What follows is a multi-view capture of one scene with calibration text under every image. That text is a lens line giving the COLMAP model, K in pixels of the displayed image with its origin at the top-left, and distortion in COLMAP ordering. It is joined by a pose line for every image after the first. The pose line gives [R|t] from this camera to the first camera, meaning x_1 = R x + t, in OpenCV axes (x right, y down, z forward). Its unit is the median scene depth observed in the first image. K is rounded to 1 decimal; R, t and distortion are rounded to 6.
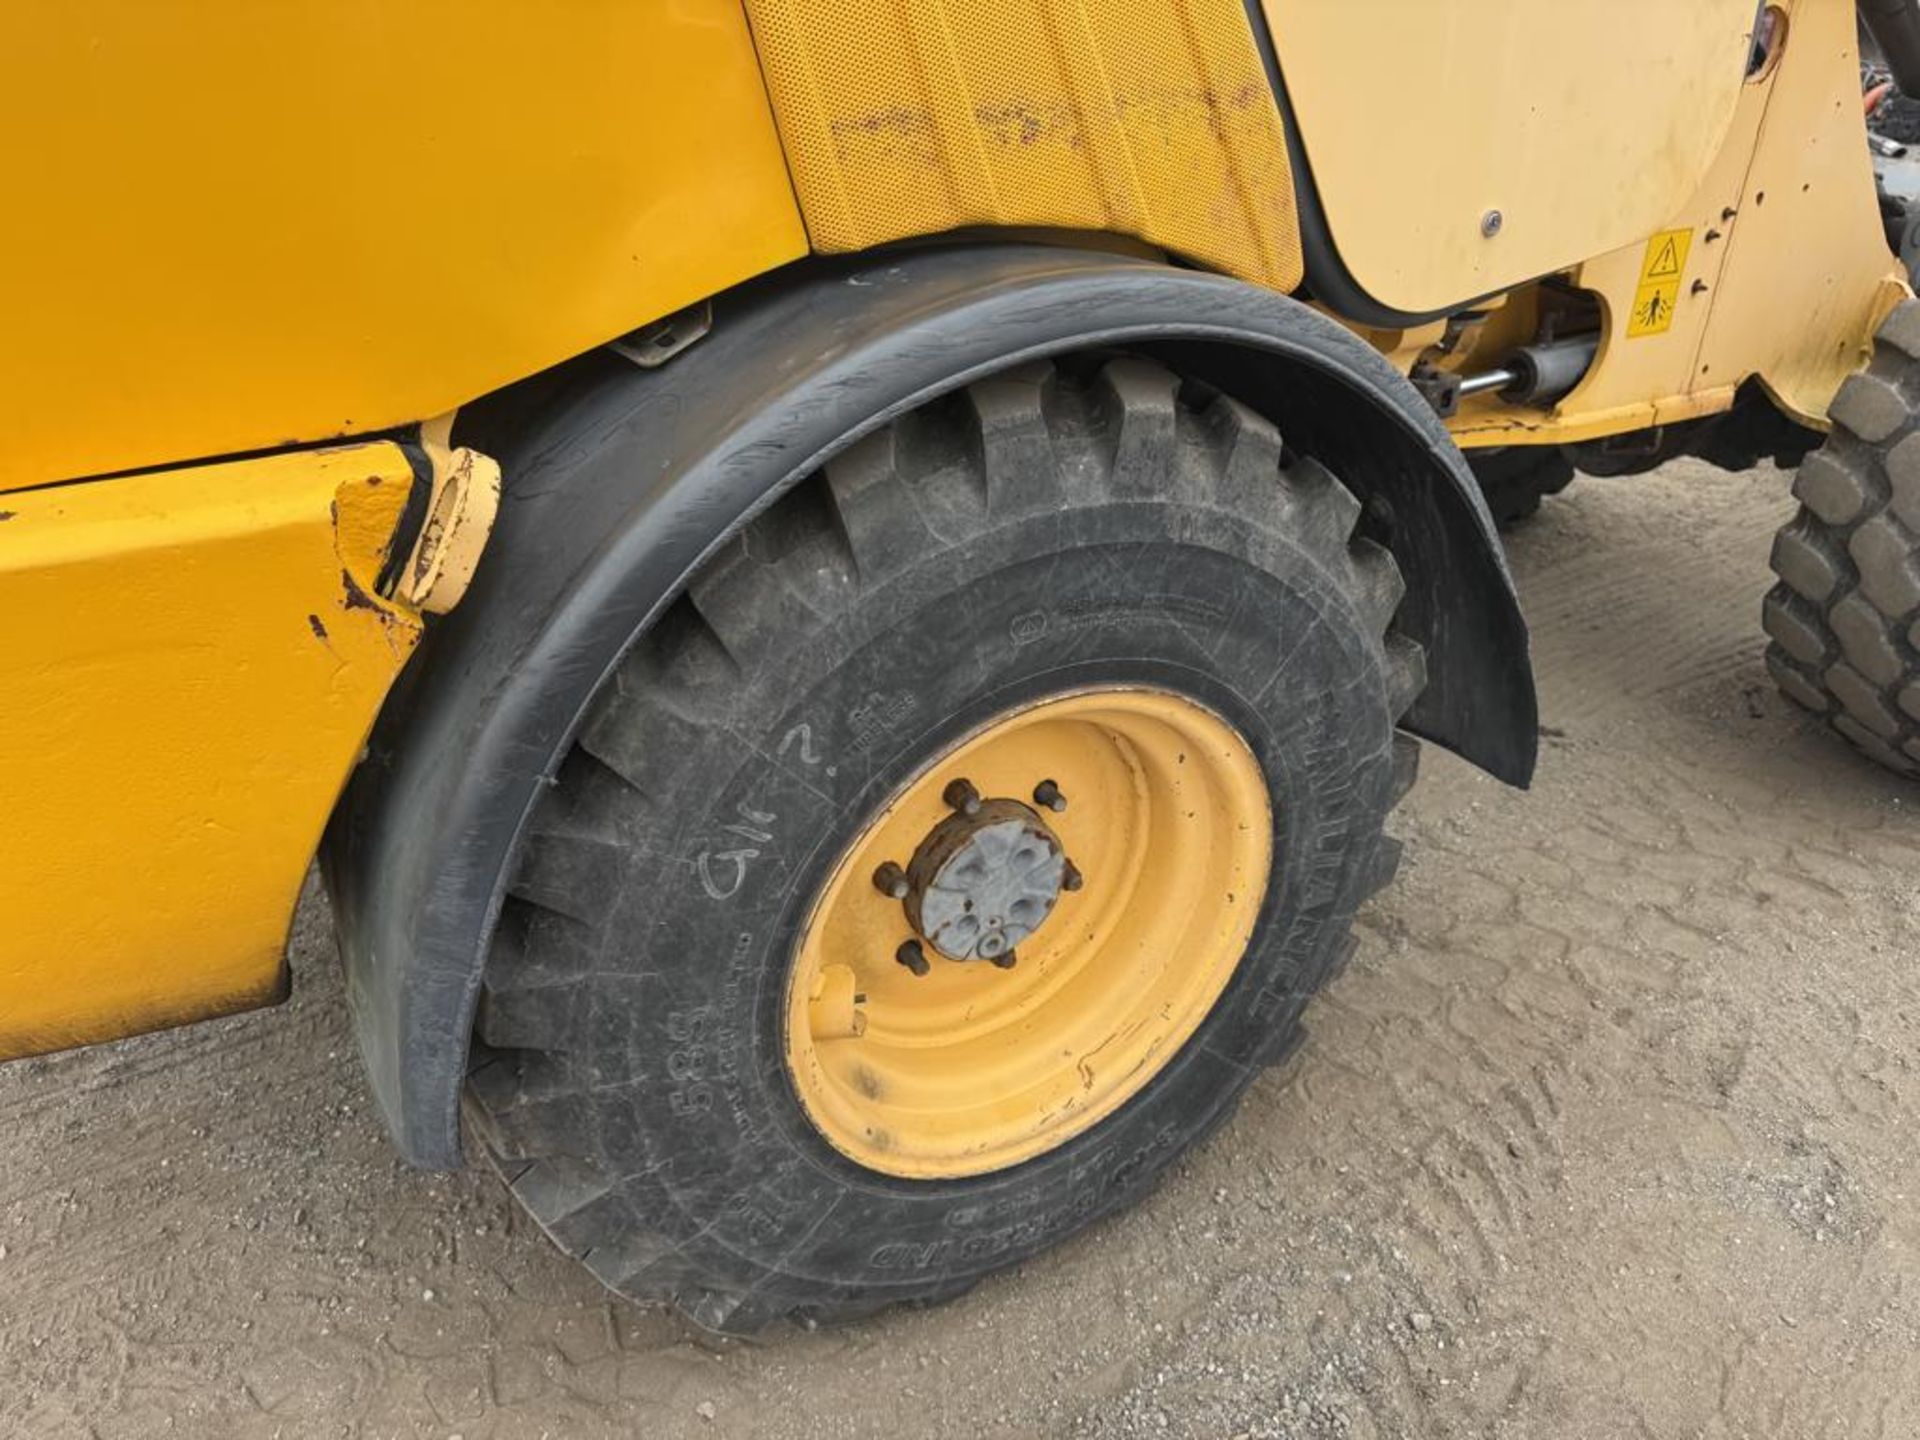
lens RADIAL K [[1362.0, 0, 961.5], [0, 1362.0, 739.6], [0, 0, 1]] dist [0.064712, -0.067538]
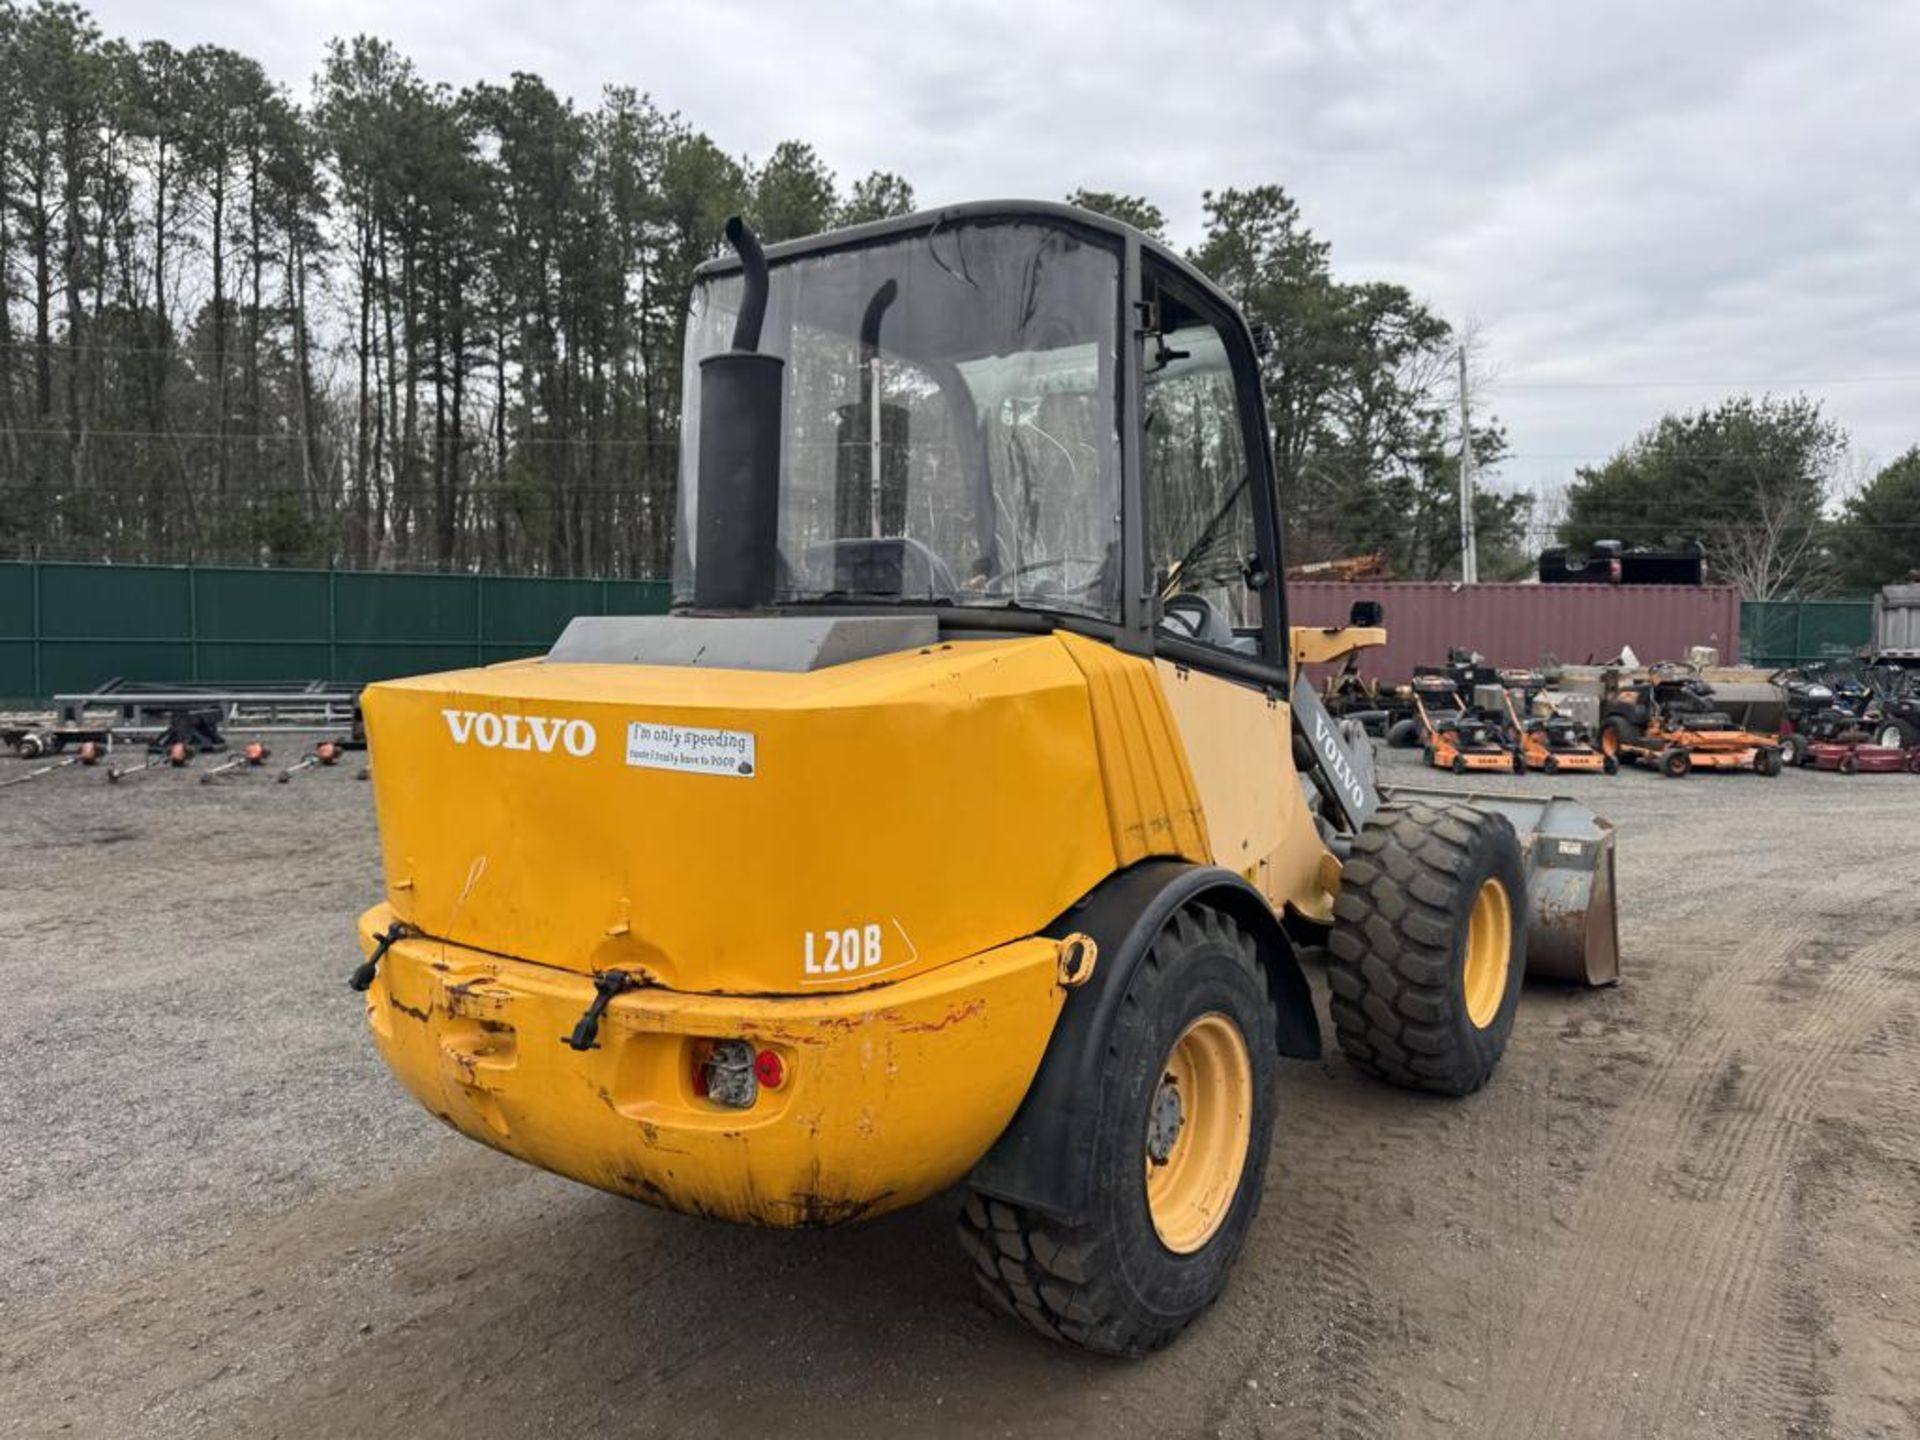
lens RADIAL K [[1362.8, 0, 960.1], [0, 1362.8, 742.6], [0, 0, 1]] dist [0.057765, -0.071867]
pose [[0.915549, -0.038279, 0.400381, -1.185830], [0.202949, 0.903408, -0.377711, 0.334465], [-0.347249, 0.427070, 0.834883, -1.093748]]
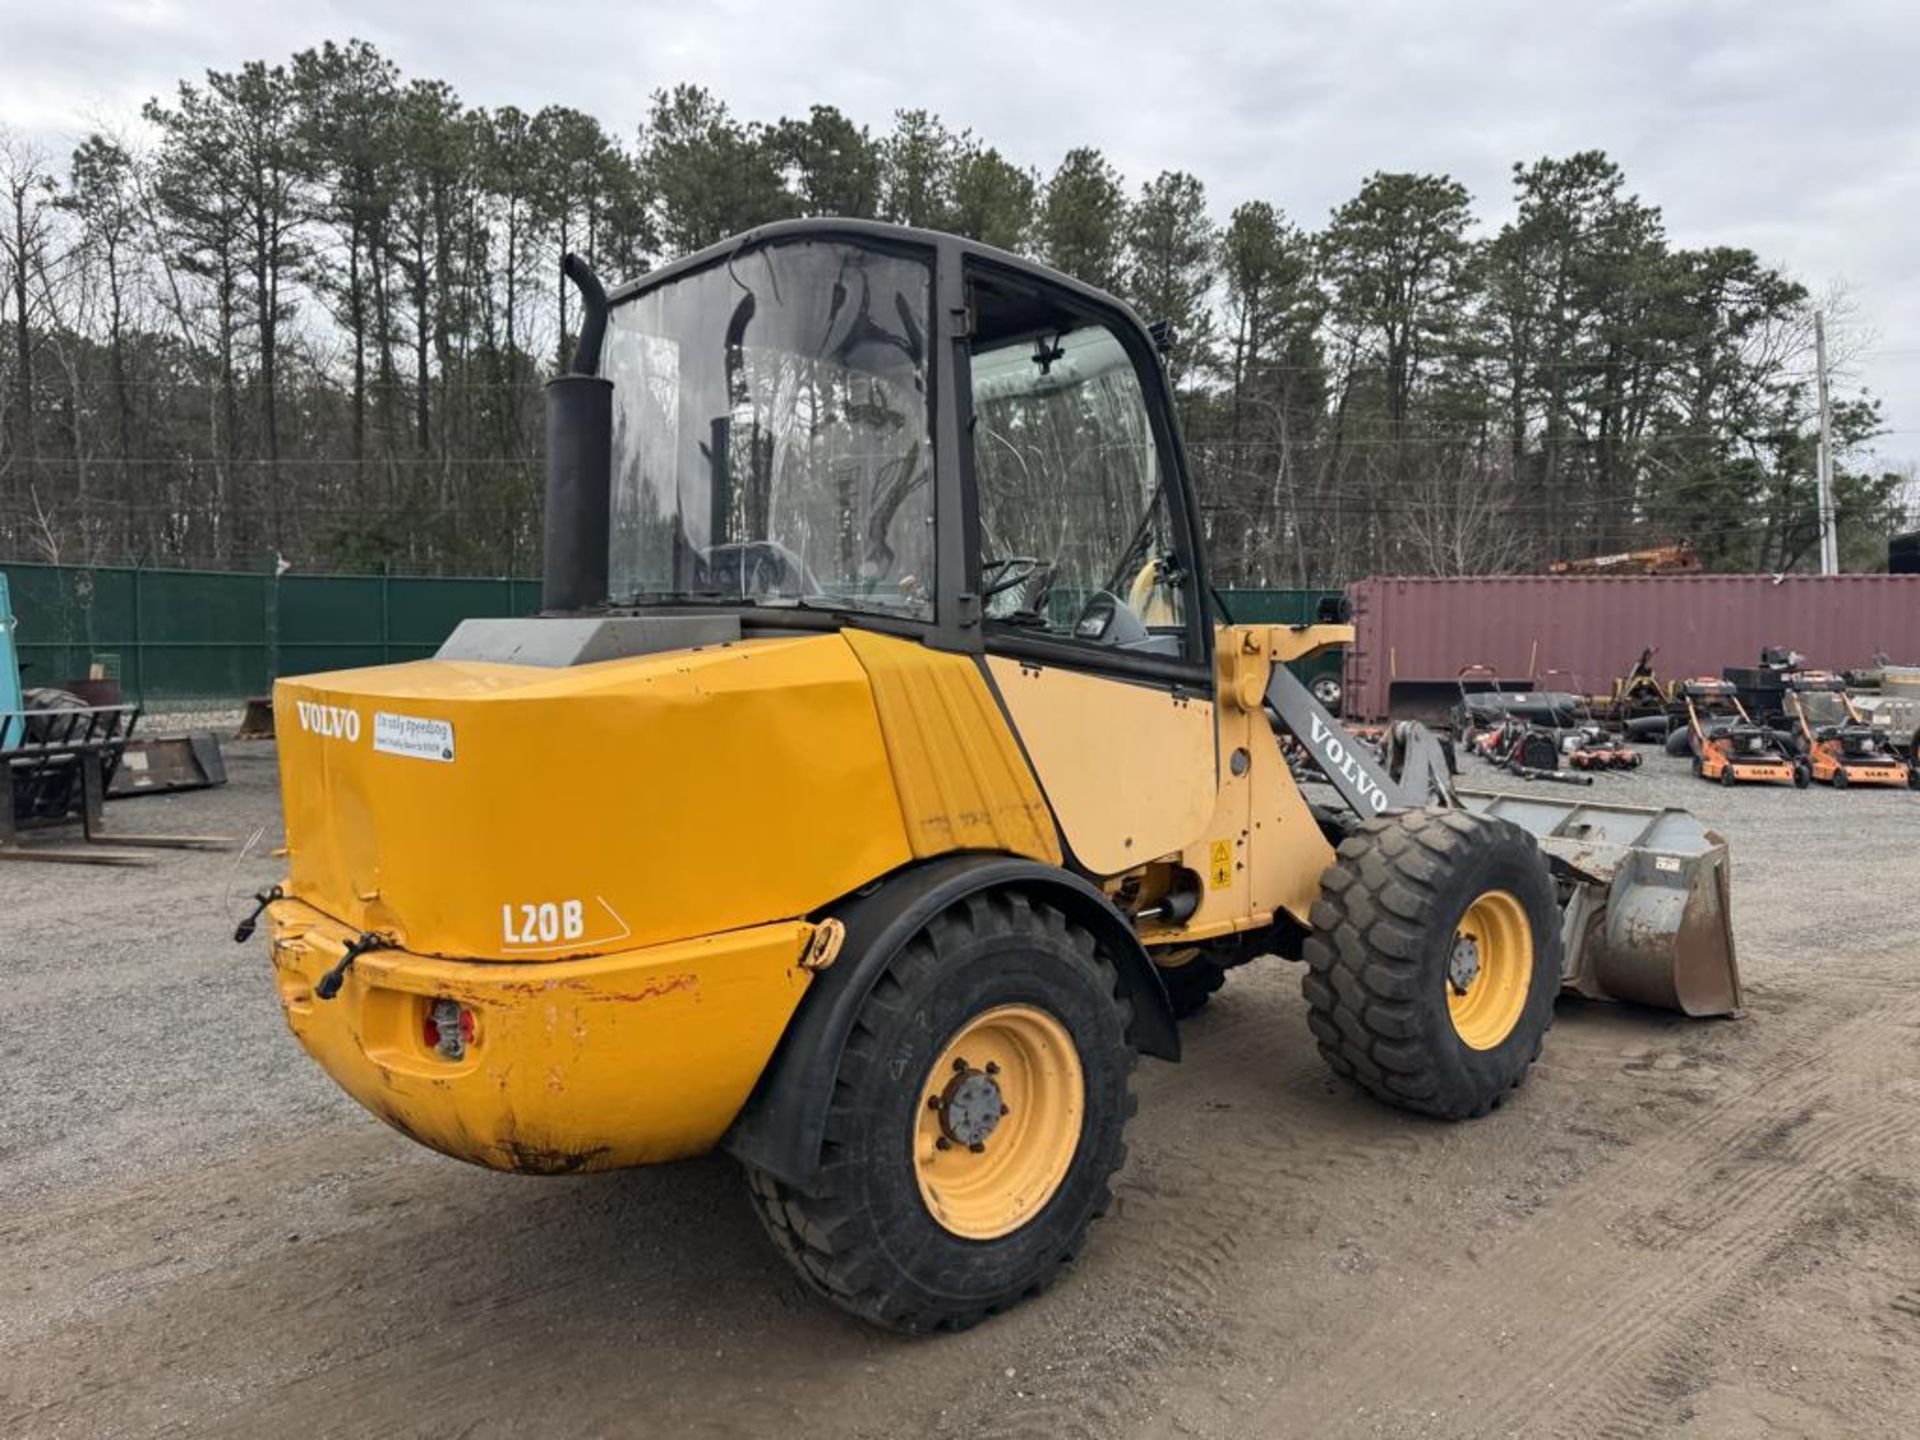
lens RADIAL K [[1378.7, 0, 967.8], [0, 1378.7, 722.6], [0, 0, 1]] dist [0.031535, -0.038413]
pose [[0.981588, -0.024336, 0.189453, -0.416966], [0.104768, 0.897934, -0.427479, 0.518052], [-0.159714, 0.439457, 0.883951, -1.387321]]
